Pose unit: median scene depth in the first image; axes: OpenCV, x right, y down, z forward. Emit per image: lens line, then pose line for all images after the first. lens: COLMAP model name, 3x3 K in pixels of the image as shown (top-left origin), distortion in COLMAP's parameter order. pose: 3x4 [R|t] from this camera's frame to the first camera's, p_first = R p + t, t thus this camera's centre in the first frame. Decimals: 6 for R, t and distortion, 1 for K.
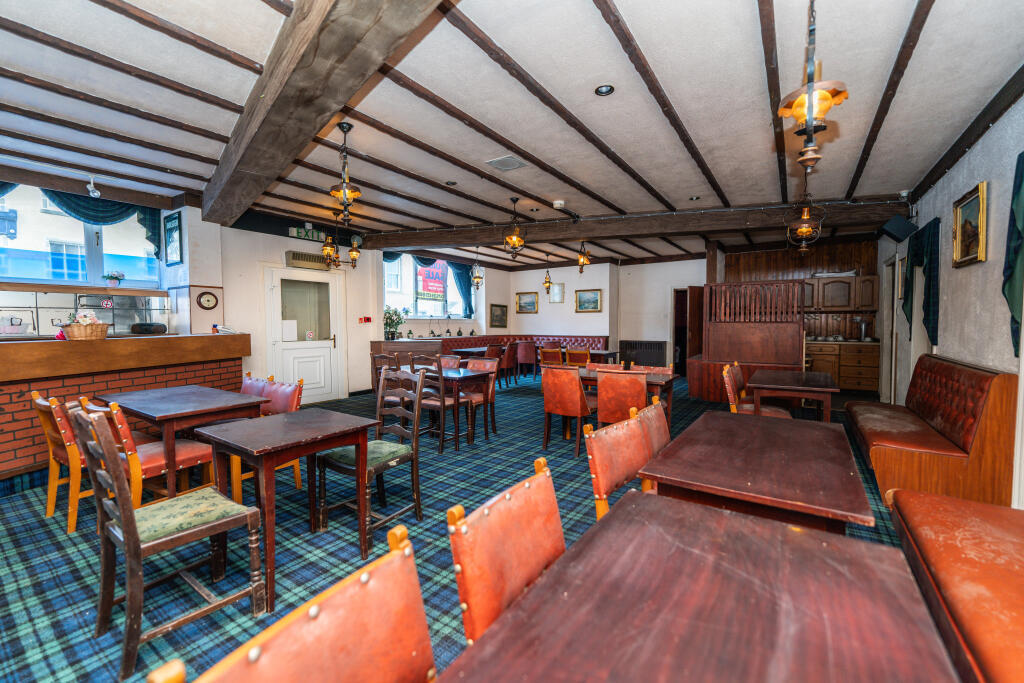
lens RADIAL K [[419.6, 0, 509.2], [0, 419.6, 338.6], [0, 0, 1]] dist [0.000618, 0.000460]
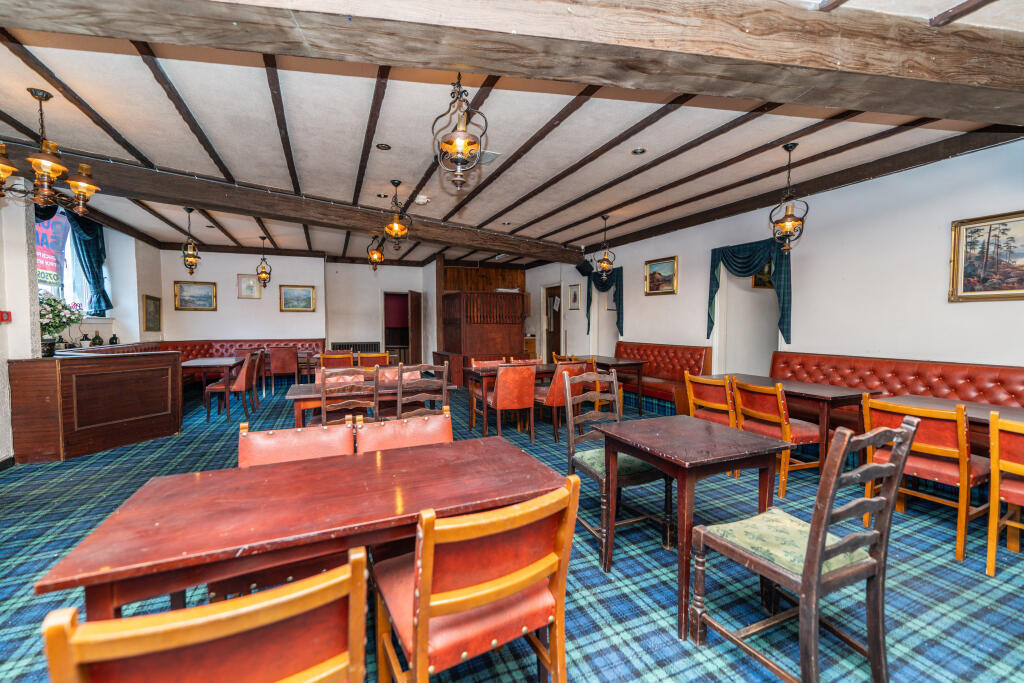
lens RADIAL K [[419.6, 0, 509.8], [0, 419.6, 340.8], [0, 0, 1]] dist [0.000618, 0.000460]
pose [[0.524703, -0.032947, 0.850648, -0.321723], [0.030907, 0.999329, 0.019642, -0.006247], [-0.850724, 0.015985, 0.525369, 0.179367]]
